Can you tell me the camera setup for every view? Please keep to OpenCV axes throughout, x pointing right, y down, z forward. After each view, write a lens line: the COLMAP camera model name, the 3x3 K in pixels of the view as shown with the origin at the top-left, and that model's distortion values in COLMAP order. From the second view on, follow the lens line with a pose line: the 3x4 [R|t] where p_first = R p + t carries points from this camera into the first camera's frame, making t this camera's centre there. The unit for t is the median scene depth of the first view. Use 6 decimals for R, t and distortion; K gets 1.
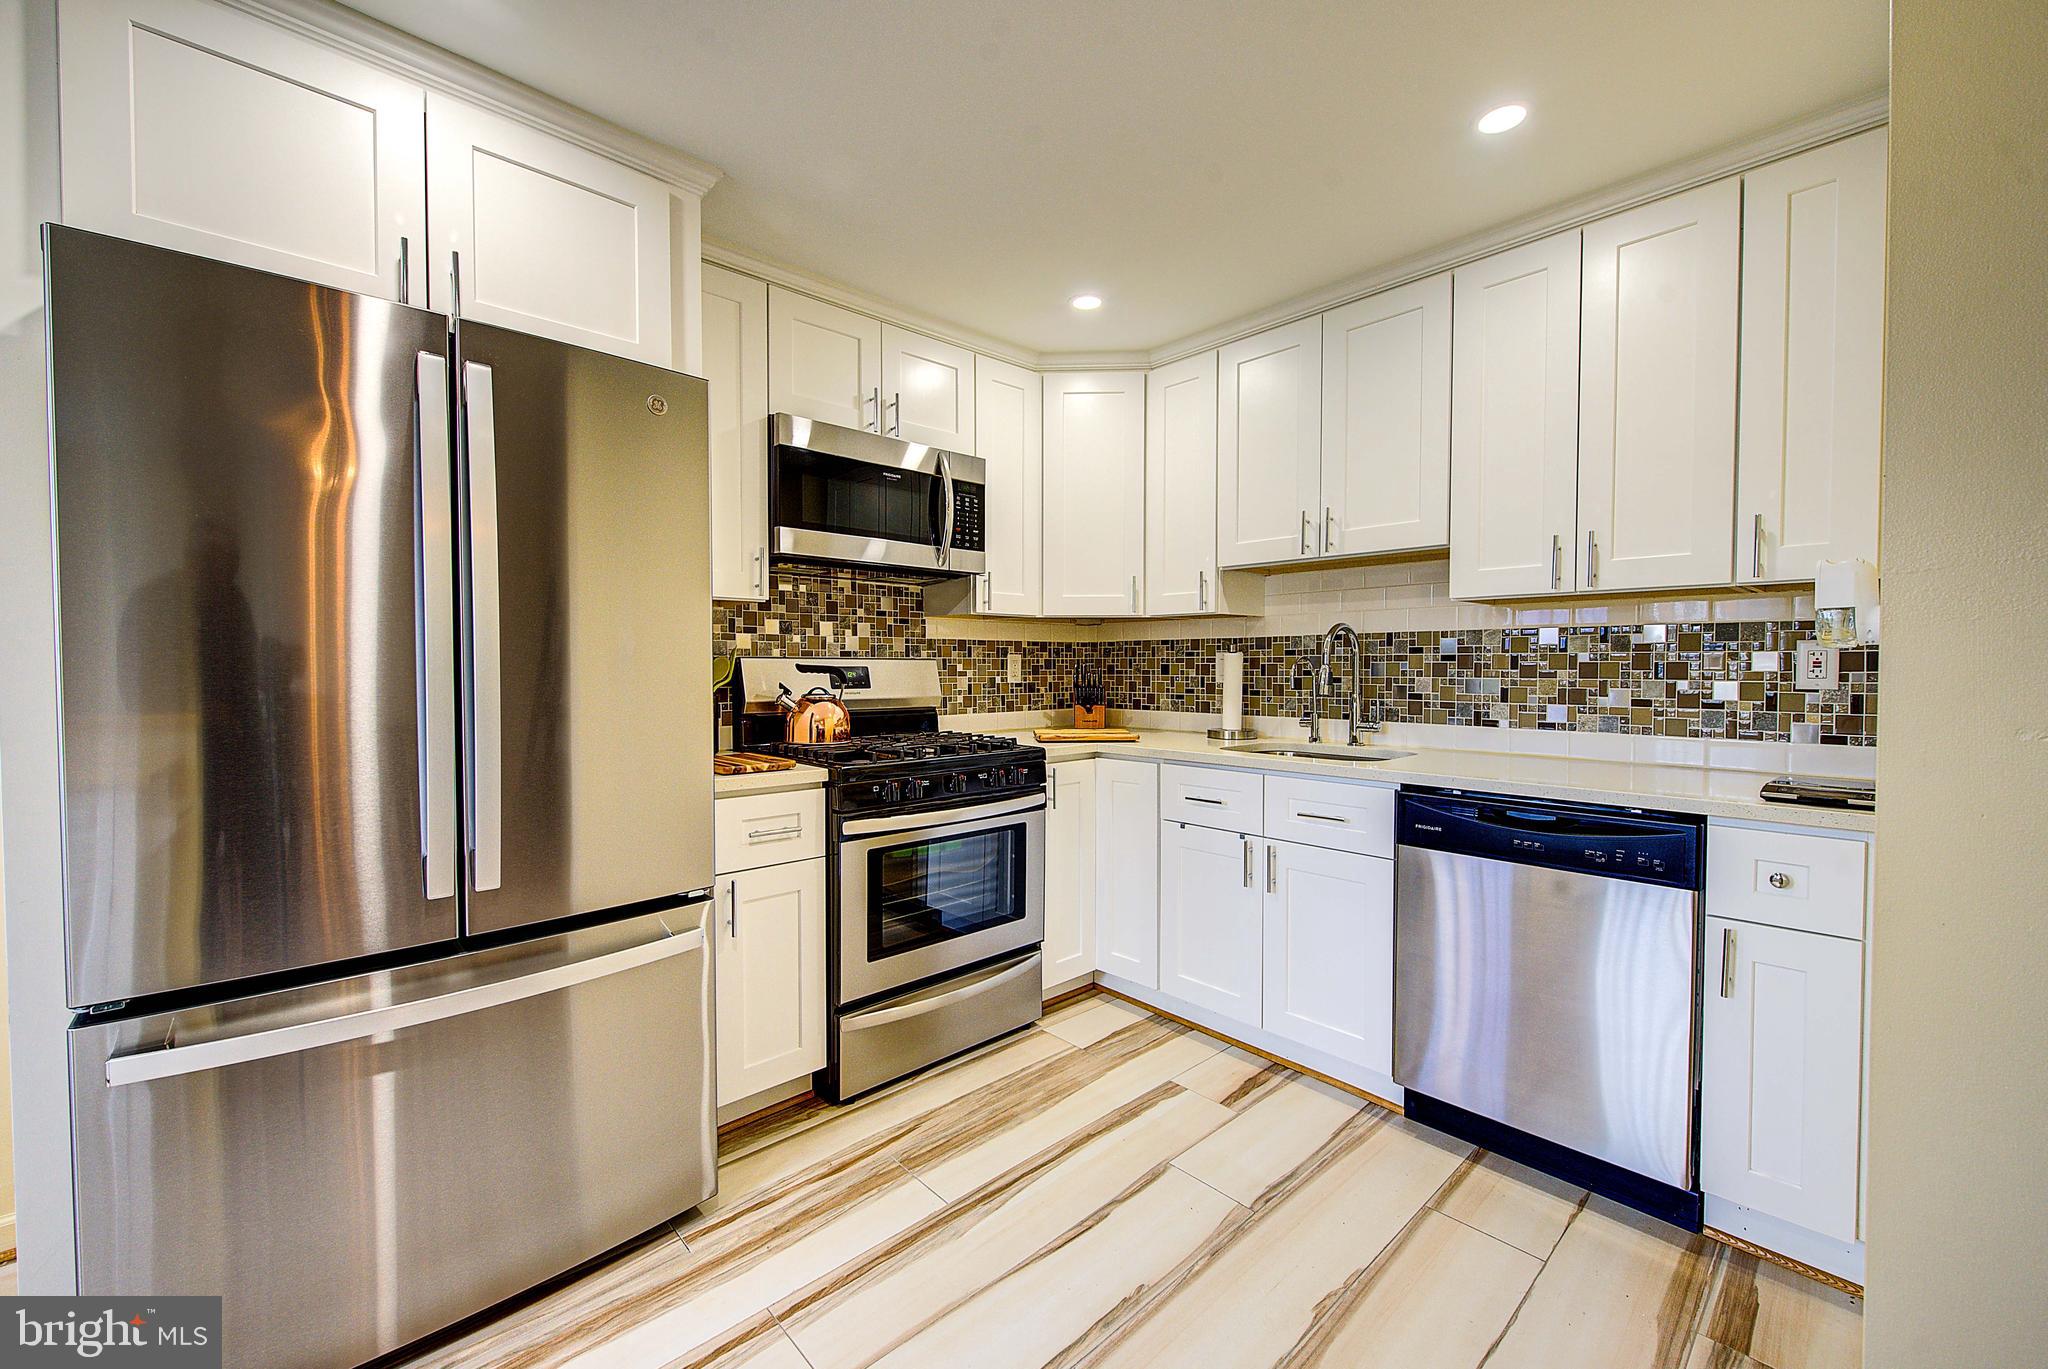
lens RADIAL K [[814.6, 0, 1027.4], [0, 814.6, 687.9], [0, 0, 1]] dist [-0.001880, -0.000459]
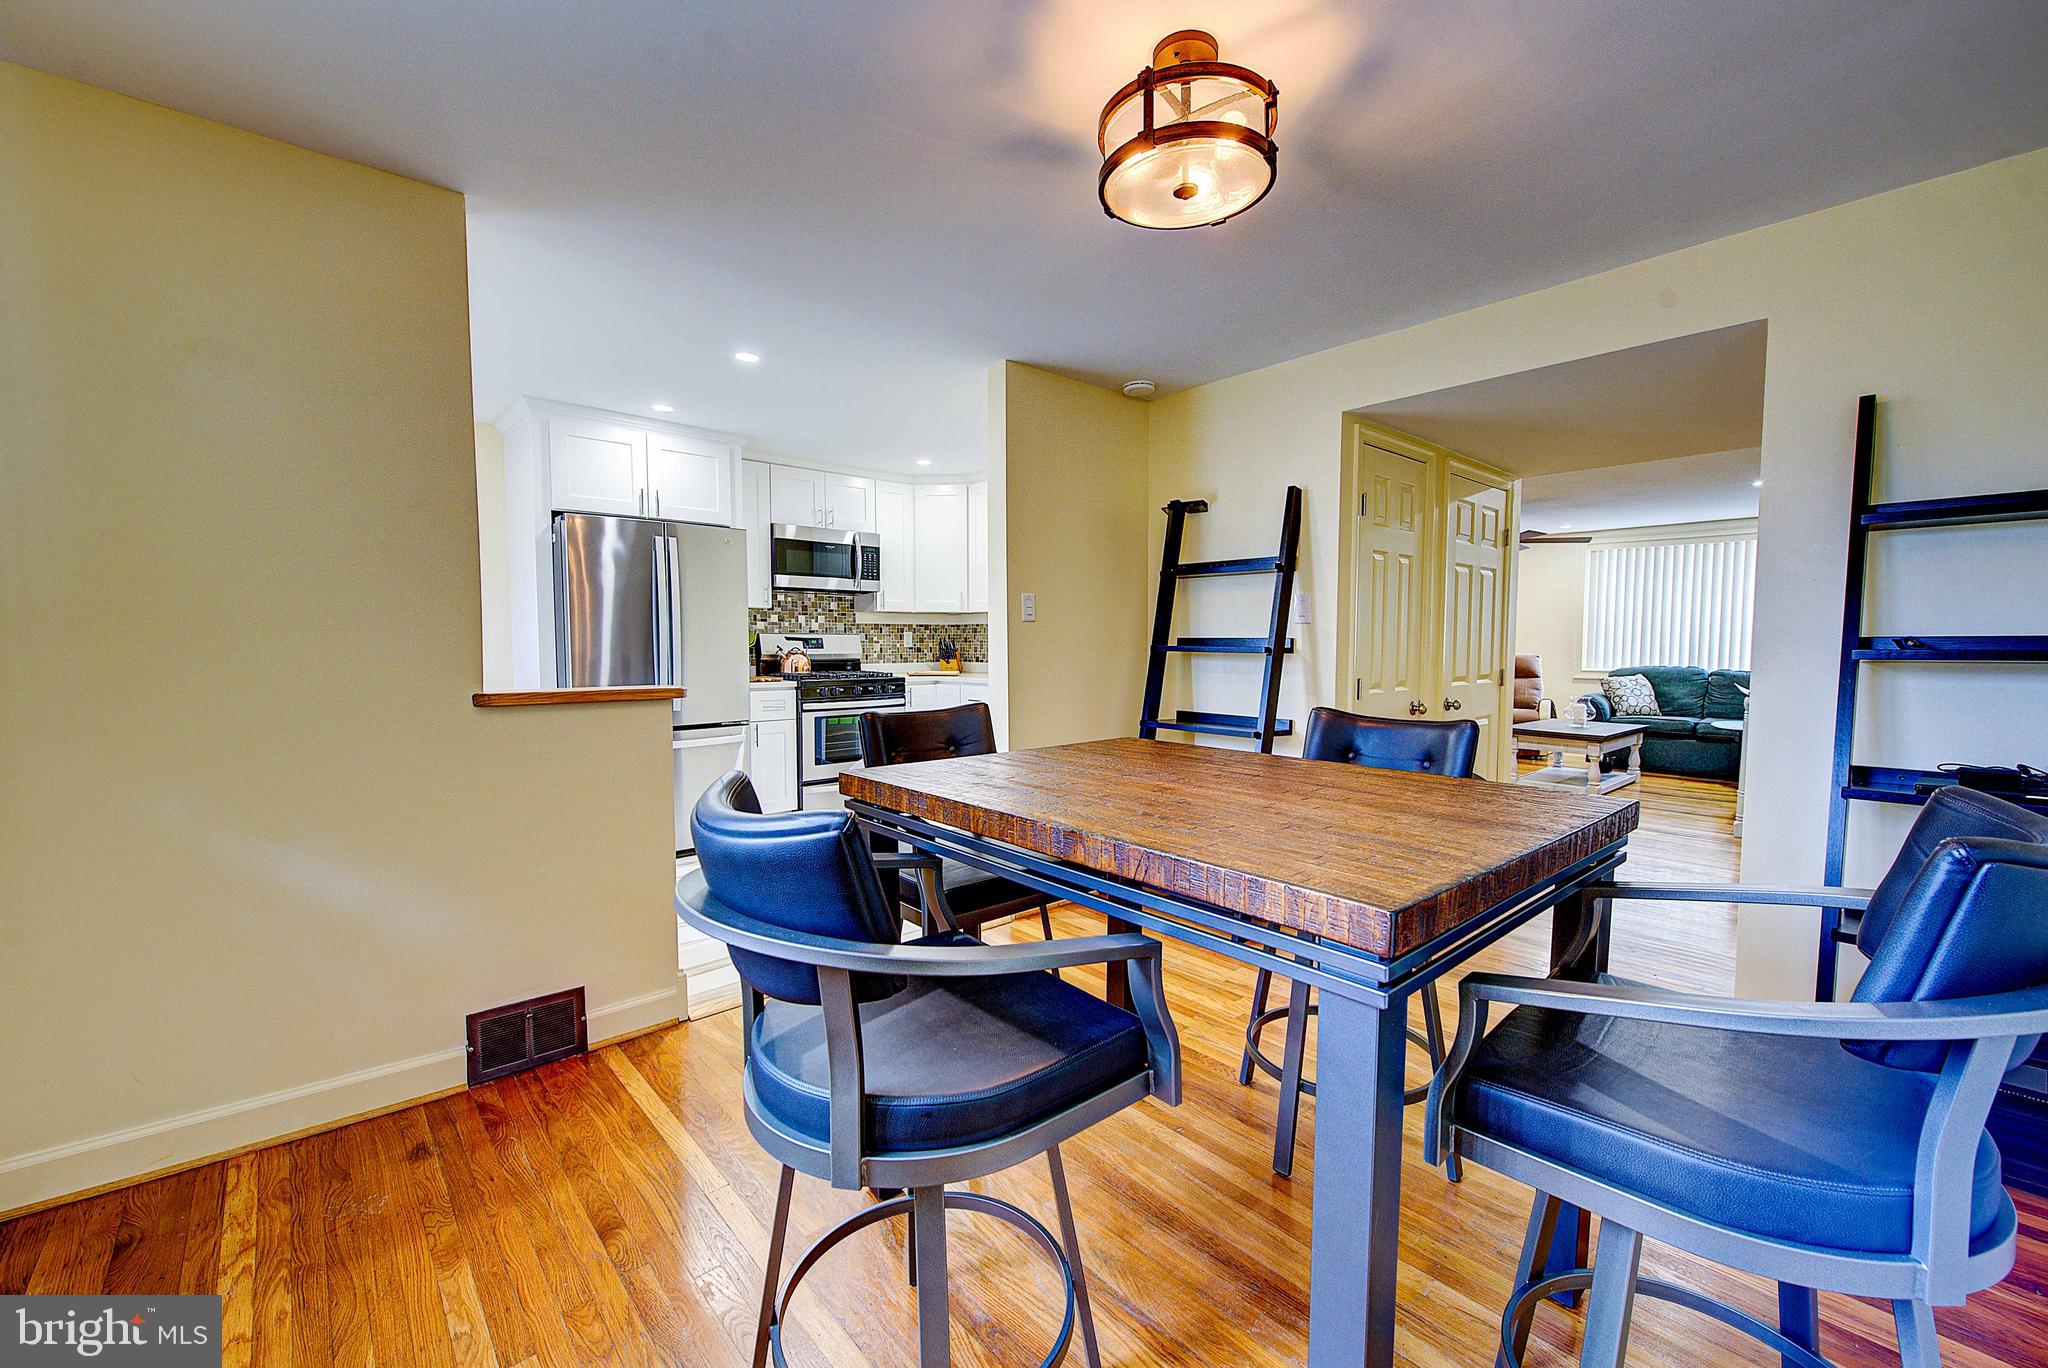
lens RADIAL K [[841.8, 0, 1033.1], [0, 841.8, 690.8], [0, 0, 1]] dist [0.001570, -0.000301]
pose [[0.999686, 0.004392, -0.024677, 0.381568], [-0.003504, 0.999350, 0.035889, 0.028141], [0.024819, -0.035791, 0.999051, -1.083459]]
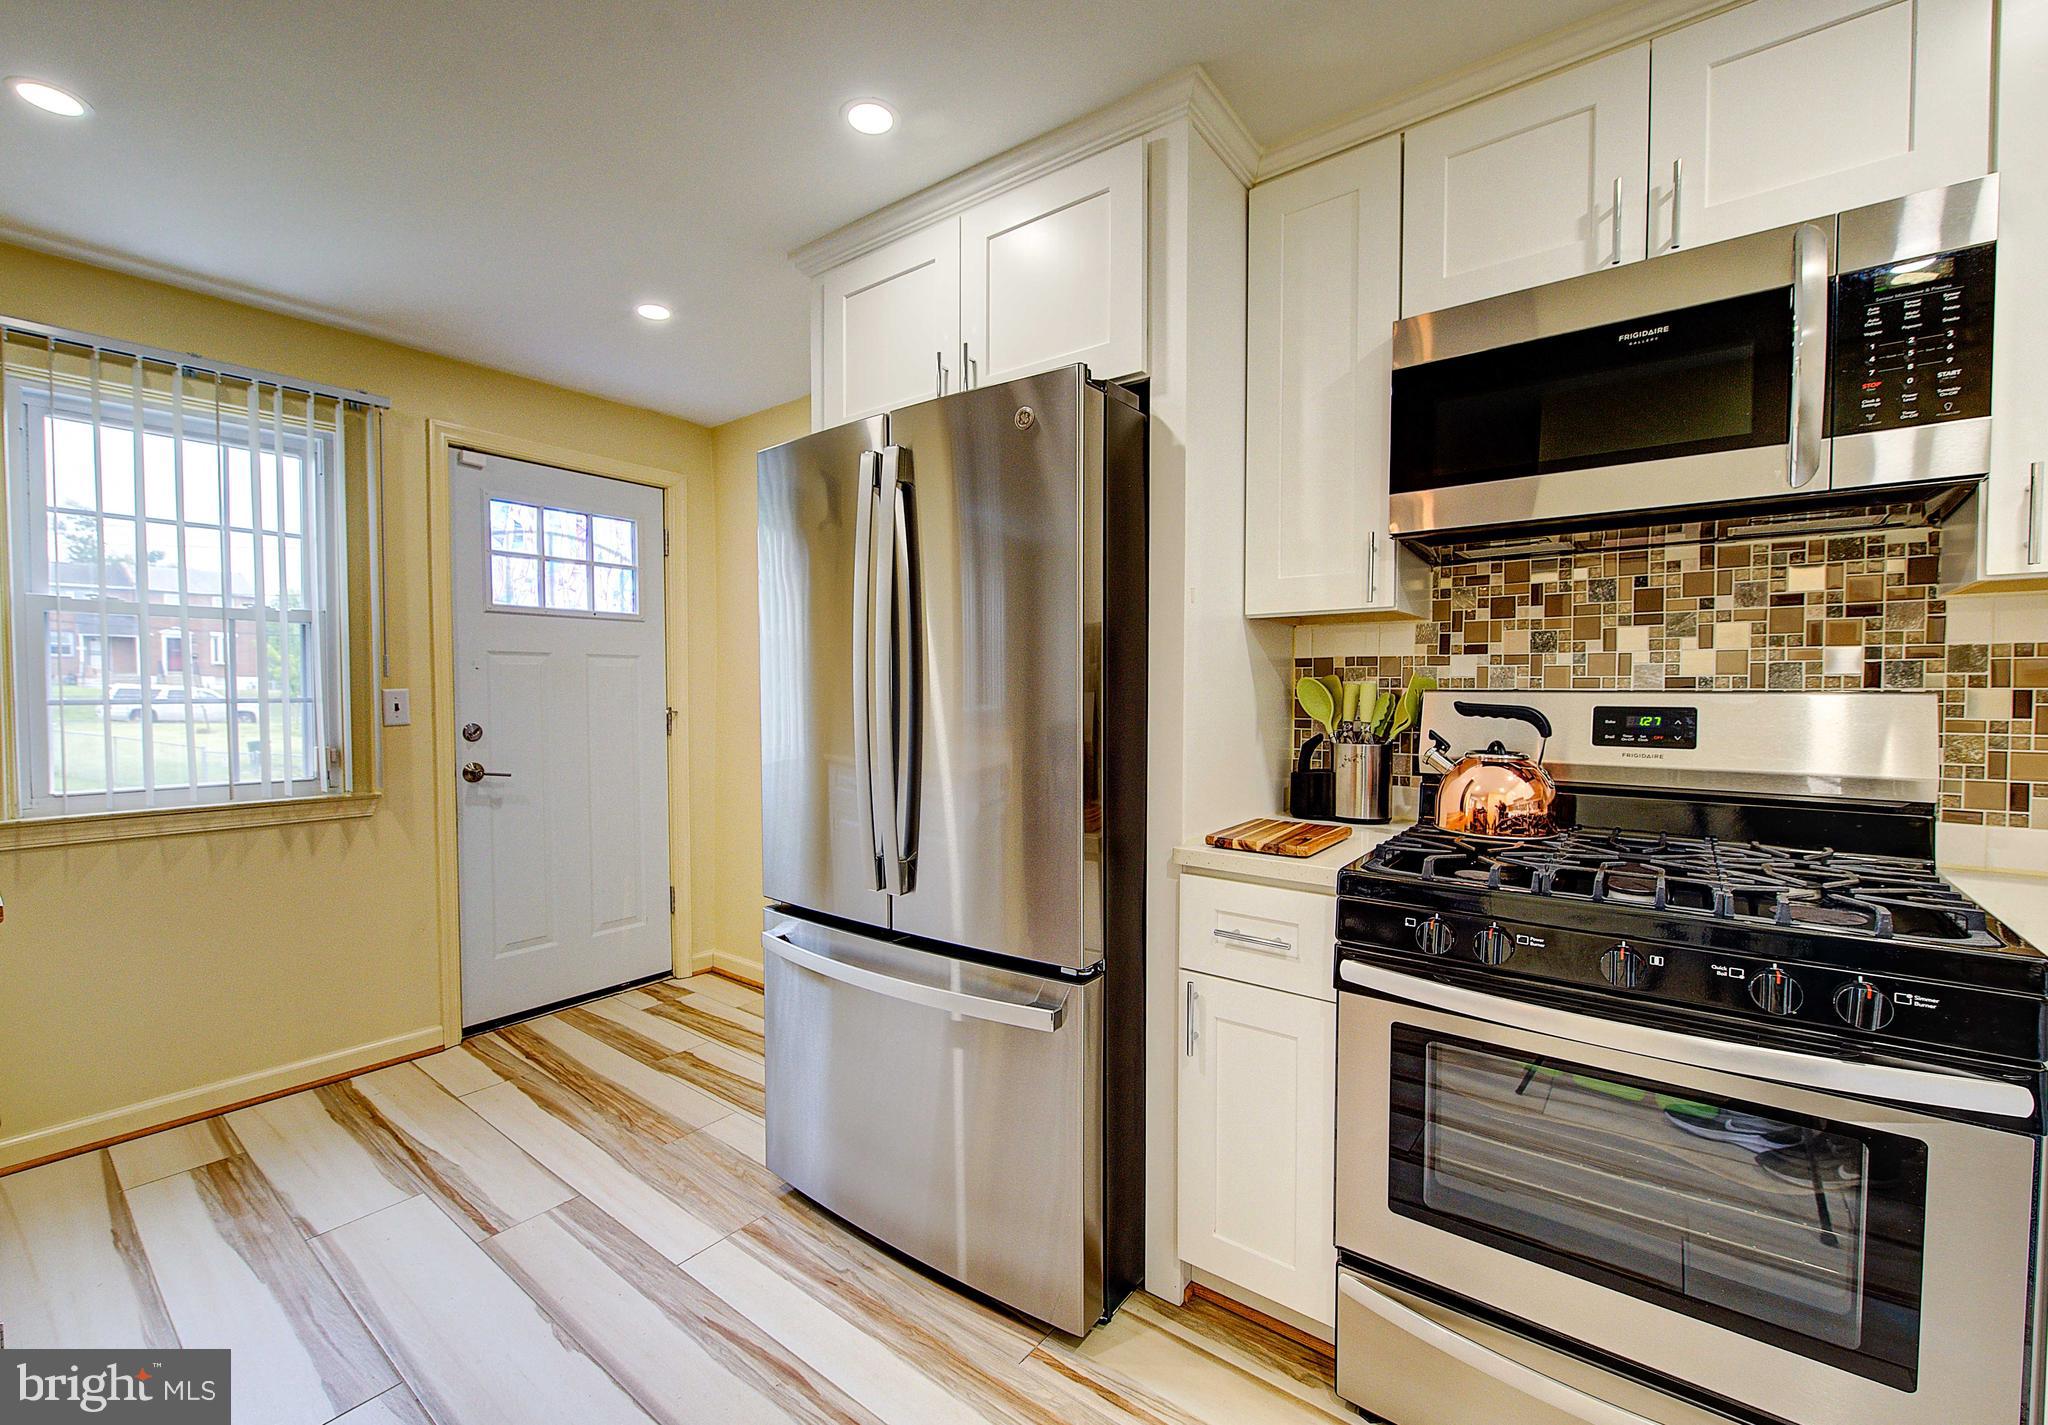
lens RADIAL K [[859.4, 0, 1017.4], [0, 859.4, 717.0], [0, 0, 1]] dist [0.000285, 0.000194]
pose [[0.144993, 0.030653, -0.988958, 0.289477], [-0.029879, 0.999200, 0.026589, -0.021767], [0.988981, 0.025694, 0.145793, 0.496457]]
